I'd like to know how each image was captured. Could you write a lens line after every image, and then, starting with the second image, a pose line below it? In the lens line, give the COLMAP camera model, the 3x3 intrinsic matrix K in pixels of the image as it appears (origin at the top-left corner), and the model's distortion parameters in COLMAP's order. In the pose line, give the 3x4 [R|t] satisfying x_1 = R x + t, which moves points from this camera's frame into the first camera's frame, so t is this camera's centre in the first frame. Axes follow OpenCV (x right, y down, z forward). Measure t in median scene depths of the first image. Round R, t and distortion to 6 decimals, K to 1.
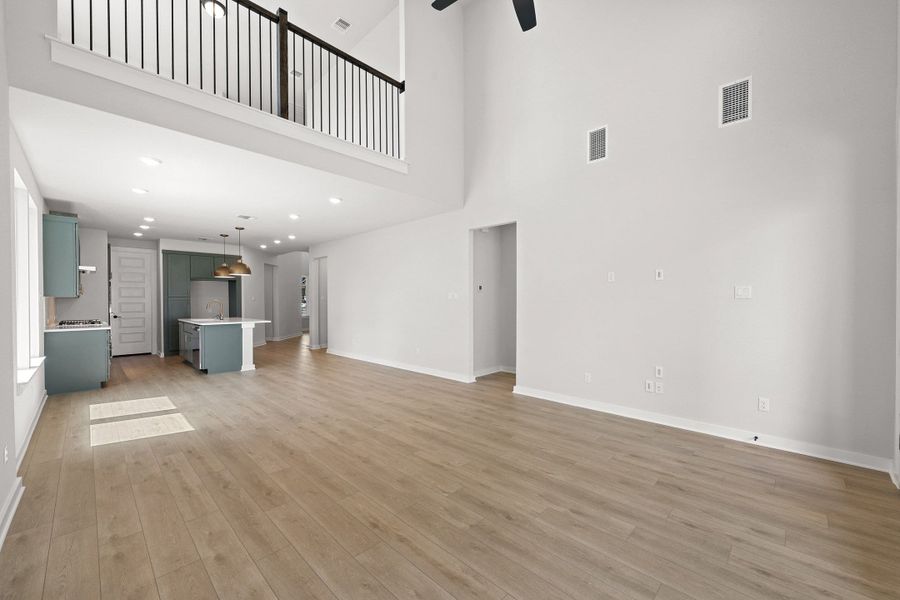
lens RADIAL K [[356.6, 0, 450.7], [0, 356.6, 304.8], [0, 0, 1]] dist [-0.000249, 0.000044]
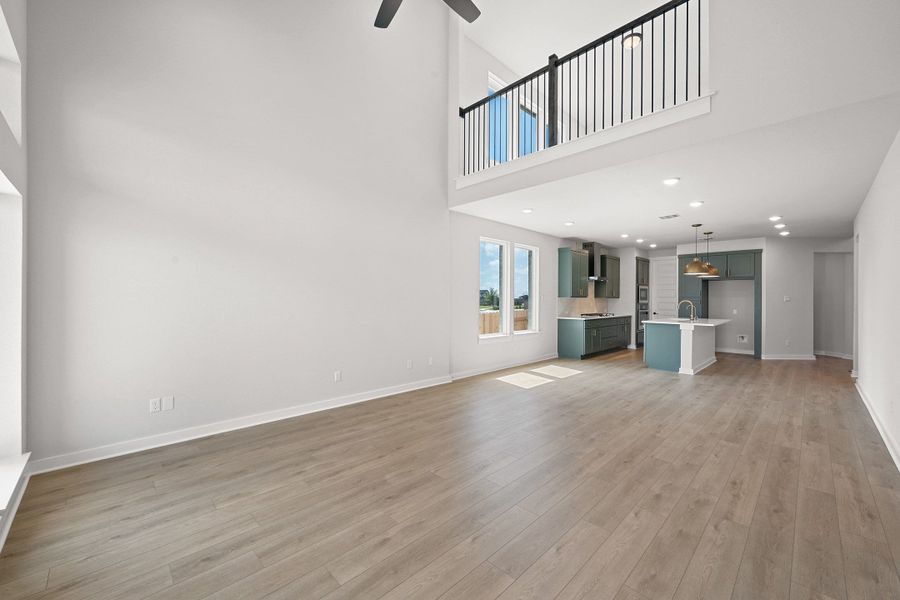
lens RADIAL K [[356.6, 0, 450.7], [0, 356.6, 304.8], [0, 0, 1]] dist [-0.000249, 0.000044]
pose [[-0.026618, 0.018606, -0.999472, 0.668852], [-0.018857, 0.999640, 0.019112, -0.013422], [0.999468, 0.019356, -0.026258, 0.645923]]
